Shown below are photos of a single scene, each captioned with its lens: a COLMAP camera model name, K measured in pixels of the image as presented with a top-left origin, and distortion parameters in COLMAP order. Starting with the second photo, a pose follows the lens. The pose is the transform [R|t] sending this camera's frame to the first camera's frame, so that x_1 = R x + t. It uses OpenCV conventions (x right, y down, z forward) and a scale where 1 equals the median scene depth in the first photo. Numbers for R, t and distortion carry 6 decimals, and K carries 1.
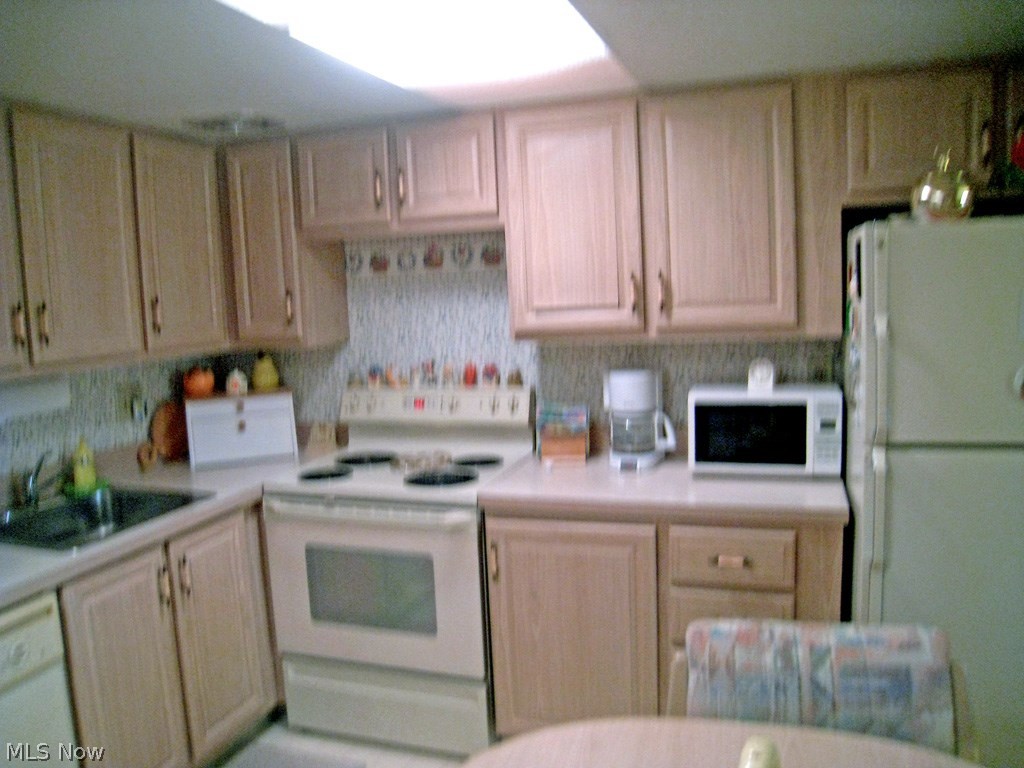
lens RADIAL K [[831.7, 0, 508.3], [0, 831.7, 380.5], [0, 0, 1]] dist [-0.207783, 0.192895]
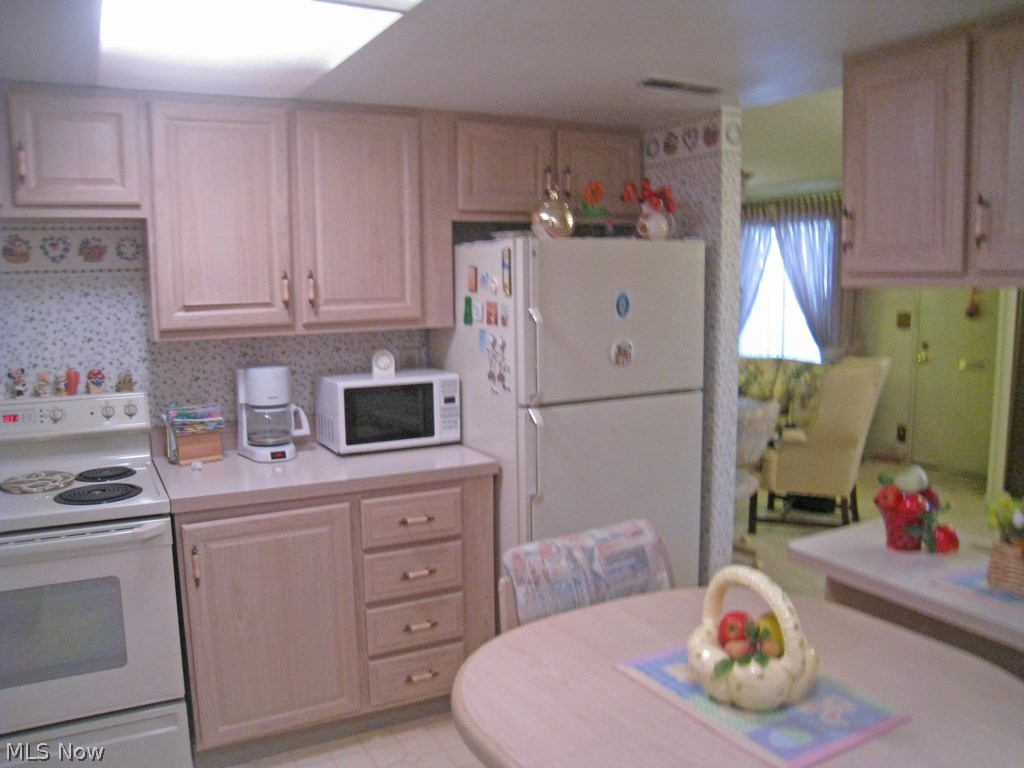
lens RADIAL K [[831.7, 0, 508.3], [0, 831.7, 380.5], [0, 0, 1]] dist [-0.207783, 0.192895]
pose [[0.682489, -0.055047, 0.728820, -0.445617], [0.064555, 0.997803, 0.014912, 0.012308], [-0.728039, 0.036871, 0.684543, 0.079704]]
